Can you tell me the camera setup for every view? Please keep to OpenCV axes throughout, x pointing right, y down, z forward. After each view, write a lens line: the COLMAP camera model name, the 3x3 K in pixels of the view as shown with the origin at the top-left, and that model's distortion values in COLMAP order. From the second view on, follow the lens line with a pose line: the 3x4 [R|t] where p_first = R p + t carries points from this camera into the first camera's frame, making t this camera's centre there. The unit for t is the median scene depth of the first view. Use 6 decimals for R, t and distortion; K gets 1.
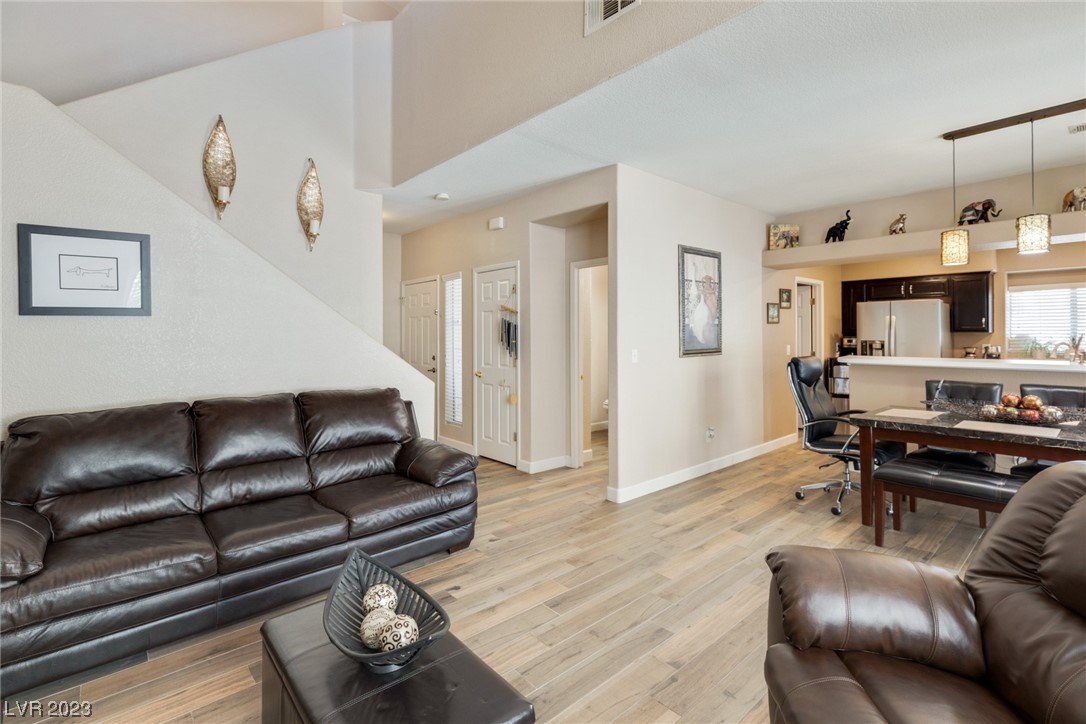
lens RADIAL K [[499.3, 0, 558.7], [0, 499.3, 328.2], [0, 0, 1]] dist [0.004120, 0.000569]
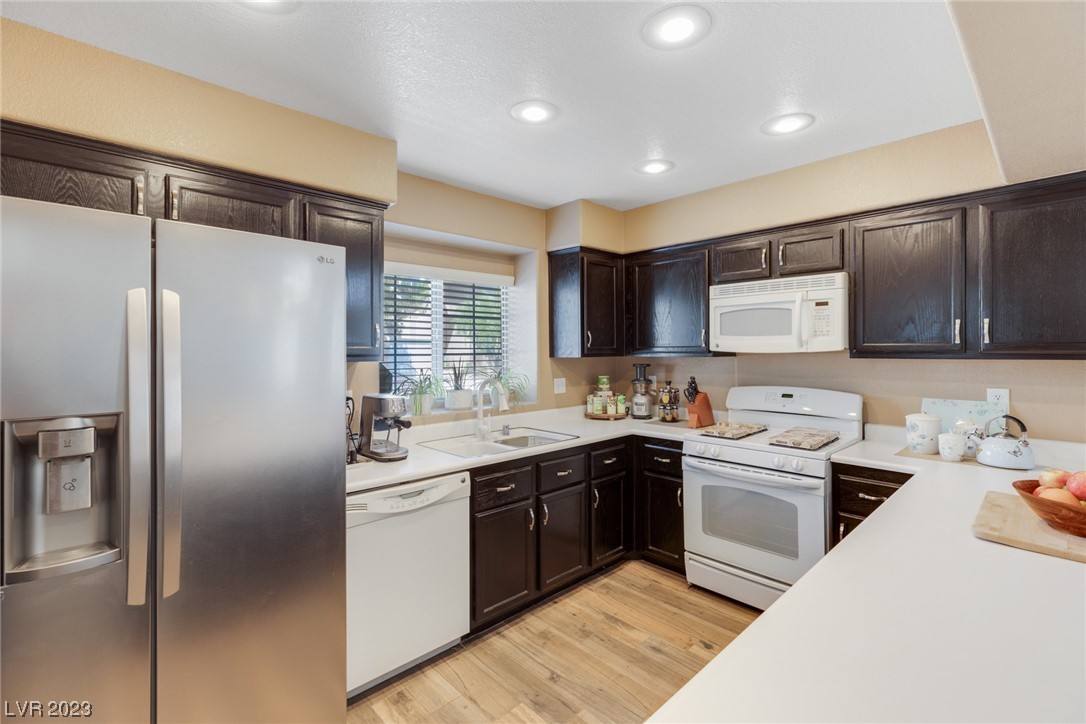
lens RADIAL K [[485.8, 0, 548.9], [0, 485.8, 349.3], [0, 0, 1]] dist [0.001869, 0.000508]
pose [[-0.022733, 0.004498, 0.999731, 0.684515], [-0.008123, 0.999956, -0.004684, 0.000515], [-0.999709, -0.008227, -0.022696, 1.257553]]
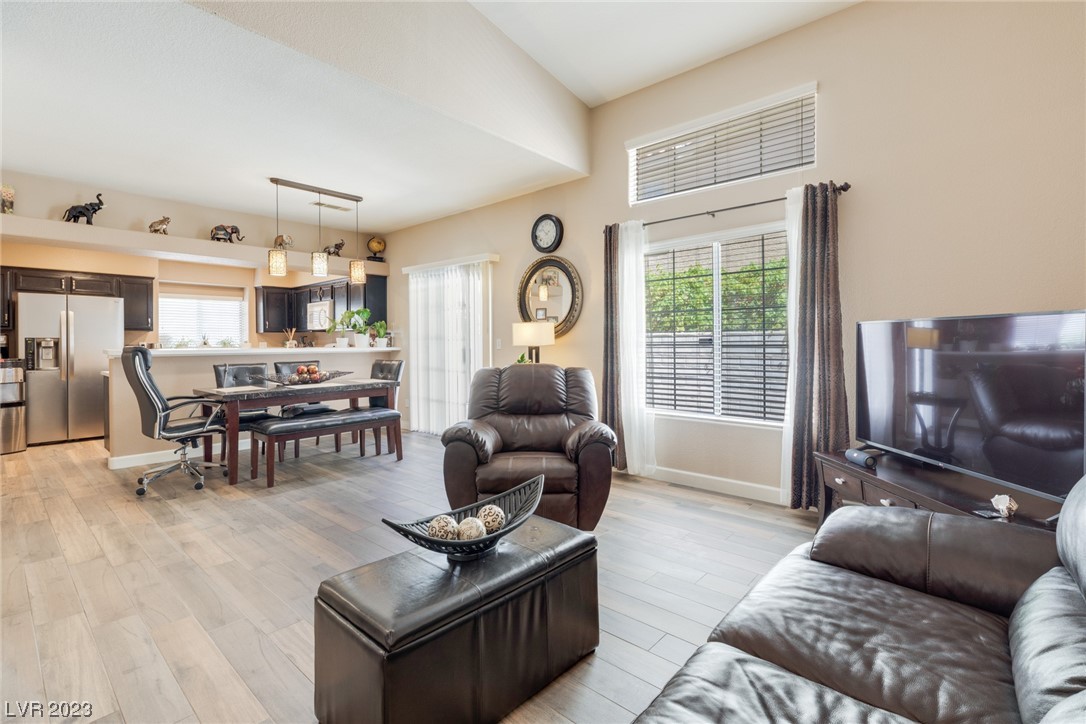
lens RADIAL K [[492.6, 0, 551.7], [0, 492.6, 344.4], [0, 0, 1]] dist [0.008590, 0.000275]
pose [[-0.106210, -0.000539, 0.994344, -0.515358], [-0.006053, 0.999982, -0.000104, 0.047635], [-0.994325, -0.006030, -0.106211, 0.309810]]
